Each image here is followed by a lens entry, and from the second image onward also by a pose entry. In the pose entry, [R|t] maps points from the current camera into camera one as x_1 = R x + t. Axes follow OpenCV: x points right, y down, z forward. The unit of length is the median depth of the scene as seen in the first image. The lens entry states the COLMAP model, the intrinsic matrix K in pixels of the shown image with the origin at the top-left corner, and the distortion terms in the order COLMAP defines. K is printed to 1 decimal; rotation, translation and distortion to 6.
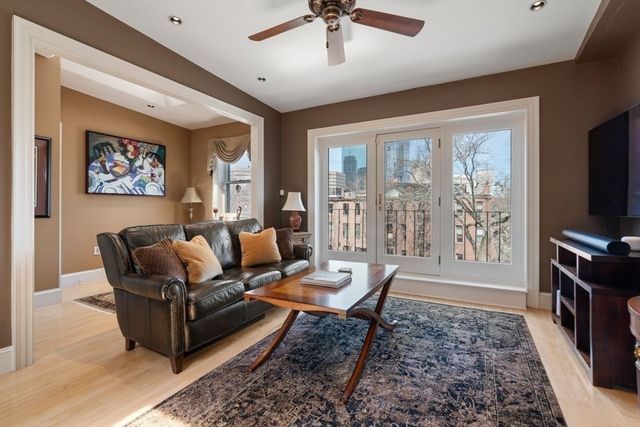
lens RADIAL K [[296.1, 0, 320.0], [0, 296.1, 213.5], [0, 0, 1]] dist [-0.001514, 0.000053]
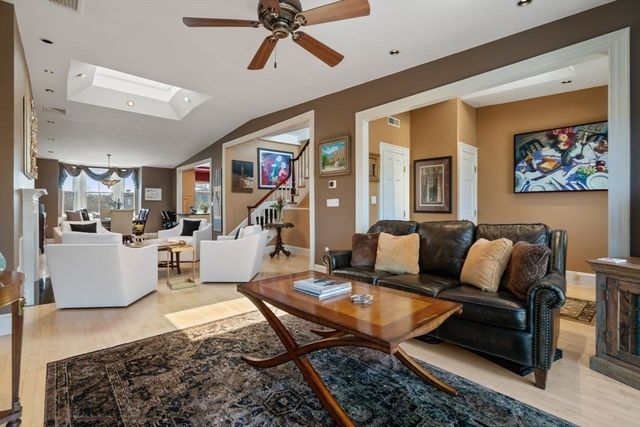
lens RADIAL K [[296.1, 0, 320.0], [0, 296.1, 213.5], [0, 0, 1]] dist [-0.001514, 0.000053]
pose [[-0.342417, 0.022532, -0.939278, 0.445425], [-0.016449, 0.999415, 0.029972, -0.013254], [0.939404, 0.025713, -0.341846, 0.666497]]
